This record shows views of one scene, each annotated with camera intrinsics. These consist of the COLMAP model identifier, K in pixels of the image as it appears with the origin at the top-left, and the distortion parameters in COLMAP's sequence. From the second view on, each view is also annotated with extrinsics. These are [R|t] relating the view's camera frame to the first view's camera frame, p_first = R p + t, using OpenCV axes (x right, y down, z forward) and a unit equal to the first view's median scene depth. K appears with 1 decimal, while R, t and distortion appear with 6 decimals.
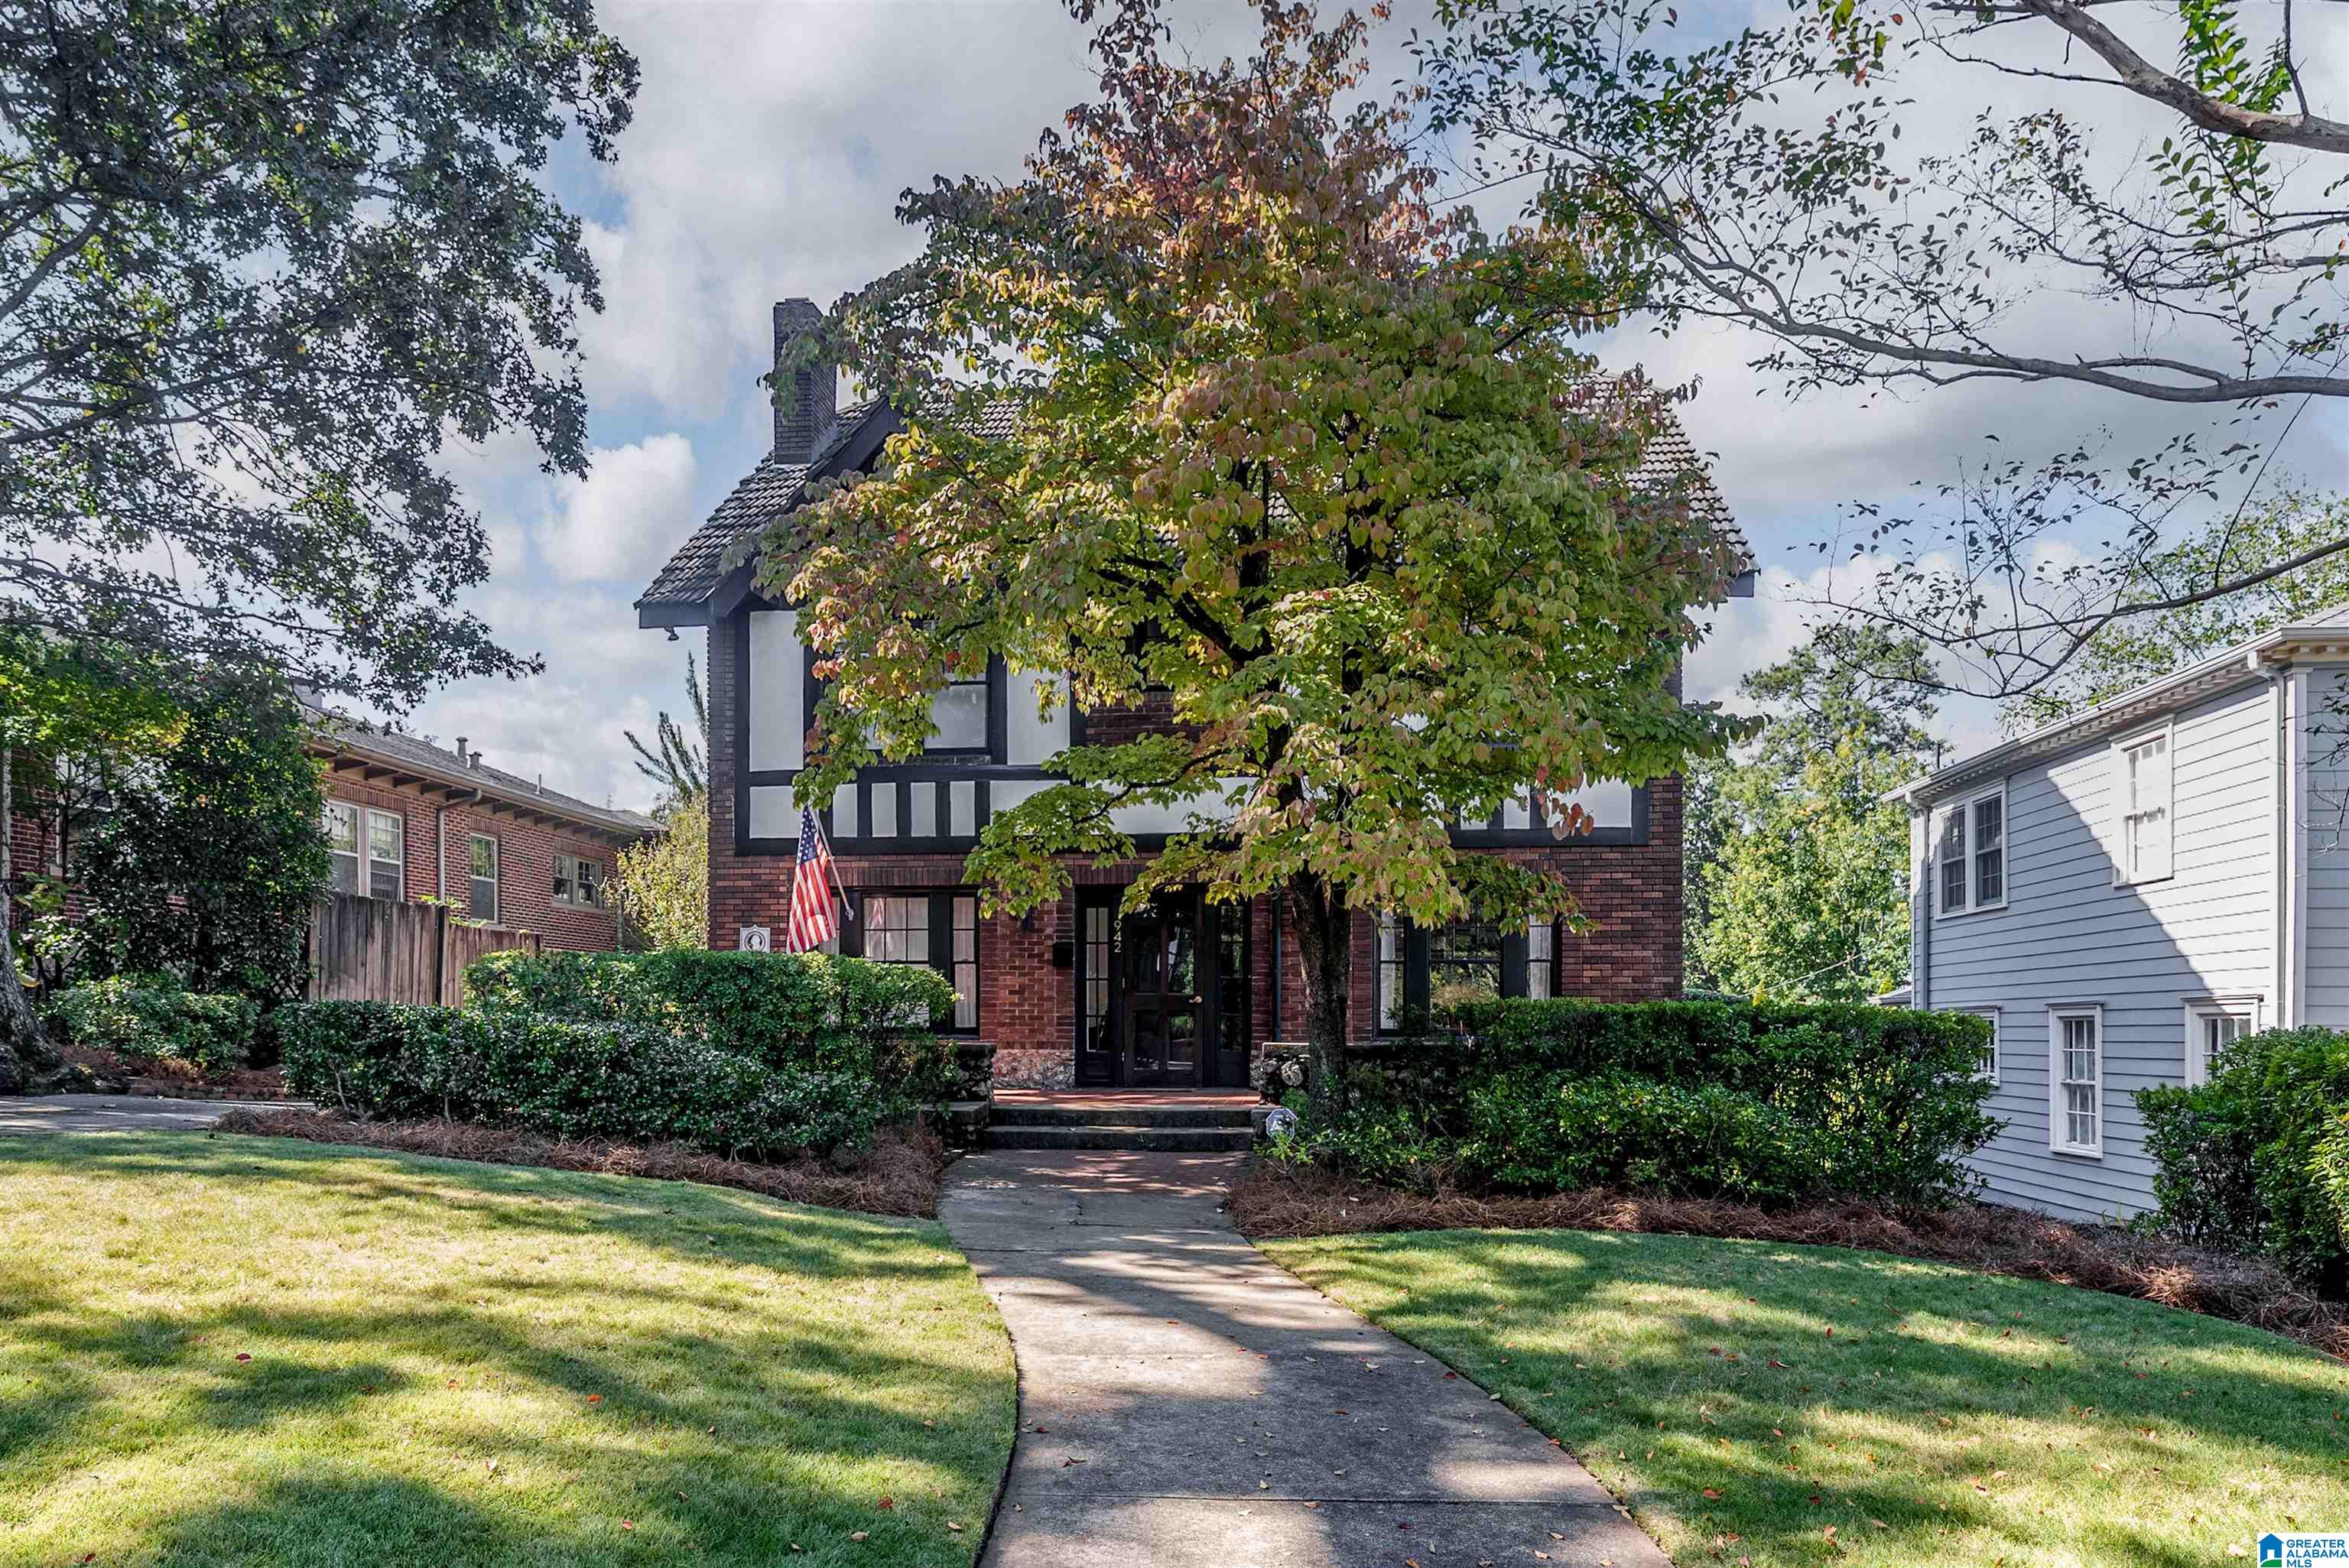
lens RADIAL K [[1194.7, 0, 1183.2], [0, 1194.7, 798.3], [0, 0, 1]] dist [0.005876, 0.000414]
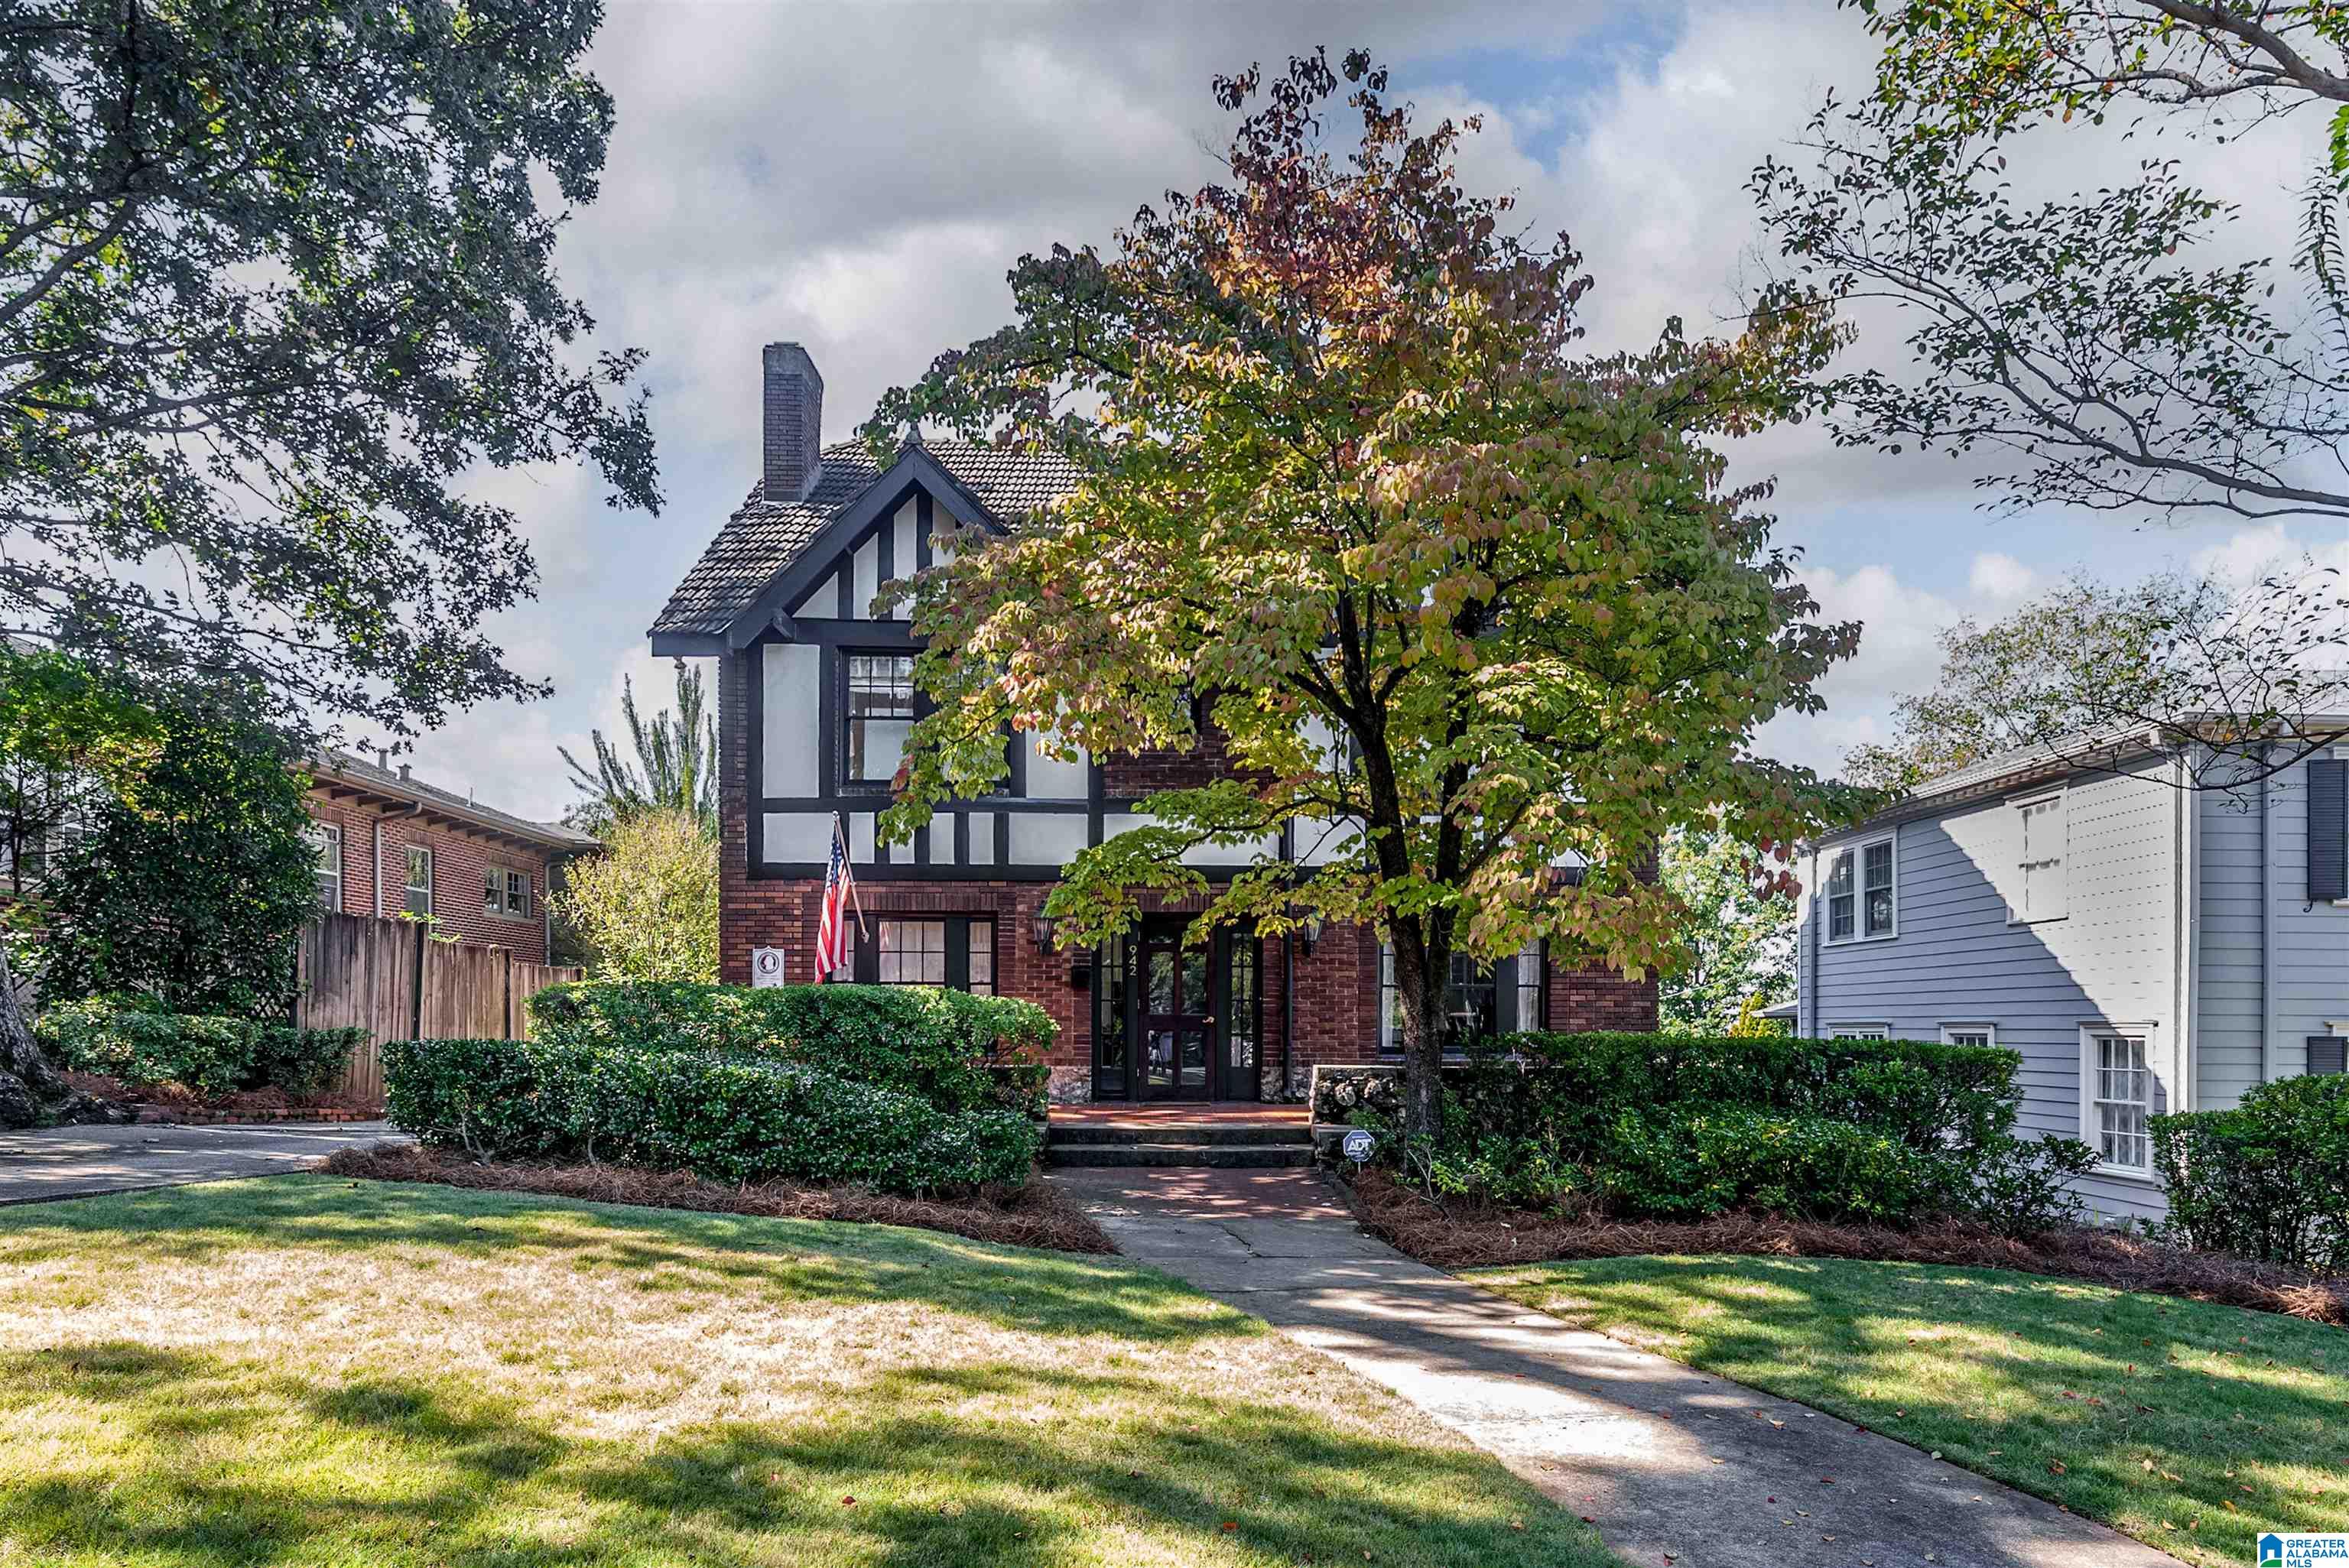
lens RADIAL K [[1080.4, 0, 1160.4], [0, 1080.4, 819.3], [0, 0, 1]] dist [0.005714, -0.000179]
pose [[0.993855, 0.017227, 0.109341, -0.170086], [-0.017608, 0.999842, 0.002516, -0.017394], [-0.109280, -0.004426, 0.994001, 0.039582]]
